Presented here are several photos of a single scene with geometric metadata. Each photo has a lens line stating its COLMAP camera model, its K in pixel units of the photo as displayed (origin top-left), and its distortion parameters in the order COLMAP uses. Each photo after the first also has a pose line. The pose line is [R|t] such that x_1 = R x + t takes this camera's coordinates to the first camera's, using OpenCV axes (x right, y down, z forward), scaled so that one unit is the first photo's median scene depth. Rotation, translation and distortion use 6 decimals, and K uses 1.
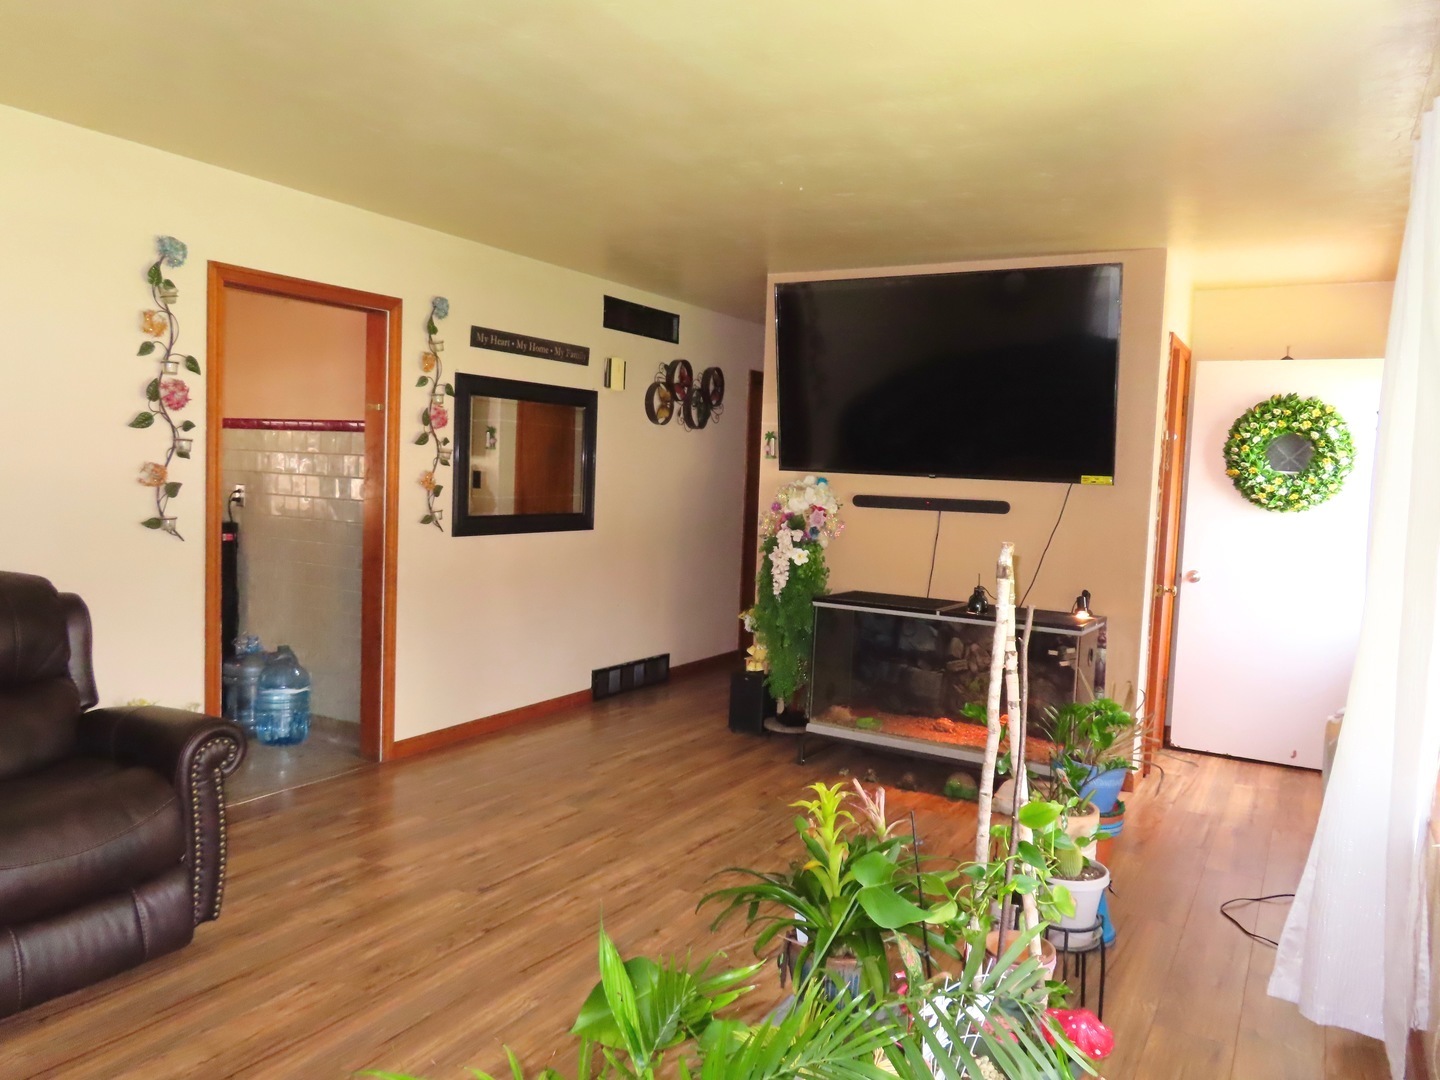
lens RADIAL K [[1028.6, 0, 717.7], [0, 1028.6, 542.6], [0, 0, 1]] dist [-0.005025, 0.004534]
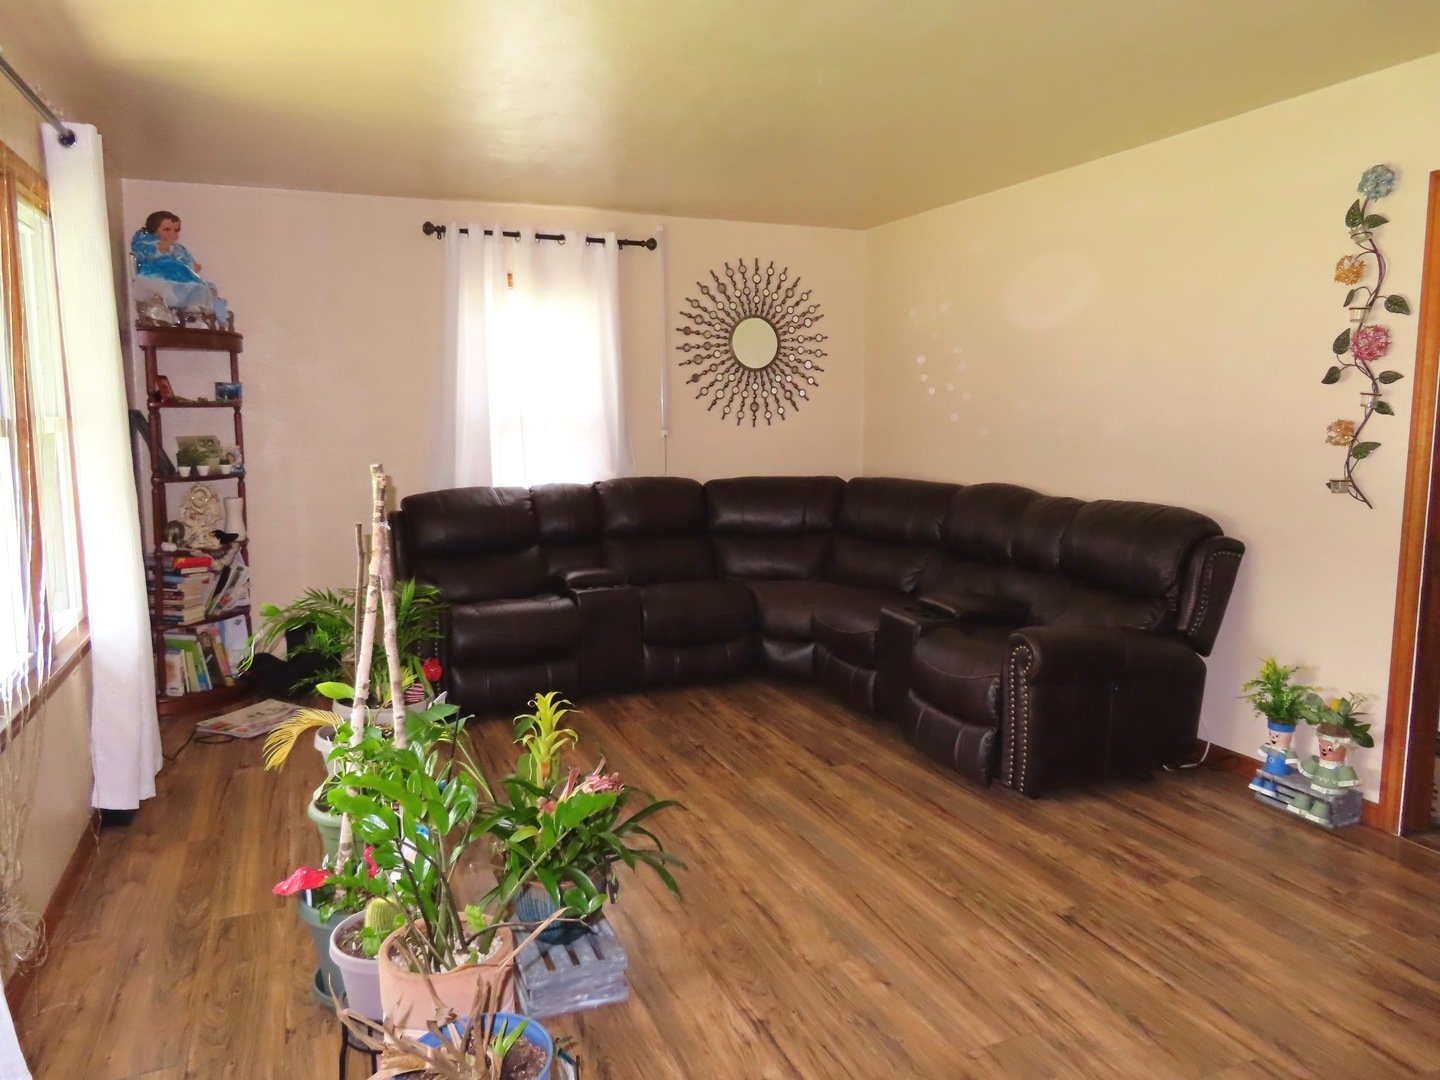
lens RADIAL K [[1028.6, 0, 718.2], [0, 1028.6, 541.4], [0, 0, 1]] dist [-0.005025, 0.004534]
pose [[-0.603662, 0.073267, -0.793866, 0.536632], [-0.070522, 0.986957, 0.144713, -0.063792], [0.794115, 0.143343, -0.590622, 1.106852]]
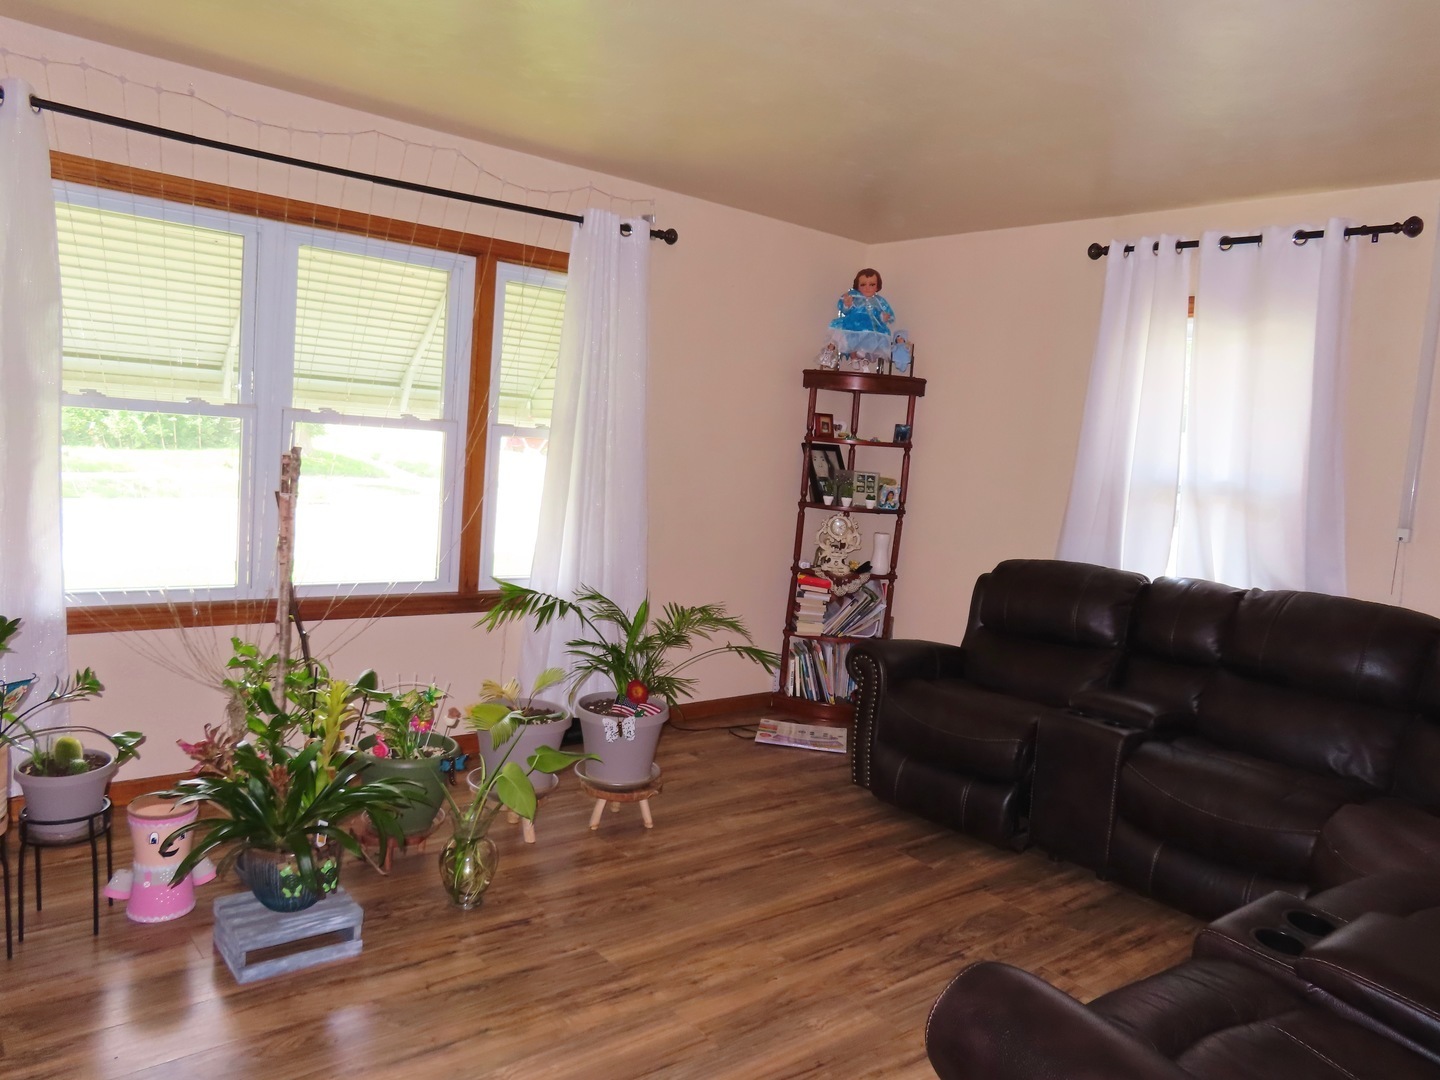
lens RADIAL K [[1028.6, 0, 722.6], [0, 1028.6, 532.0], [0, 0, 1]] dist [-0.005025, 0.004534]
pose [[-0.938636, -0.140212, 0.315125, -0.381756], [-0.090888, 0.981900, 0.166168, -0.096114], [-0.332720, 0.127330, -0.934390, 1.186556]]
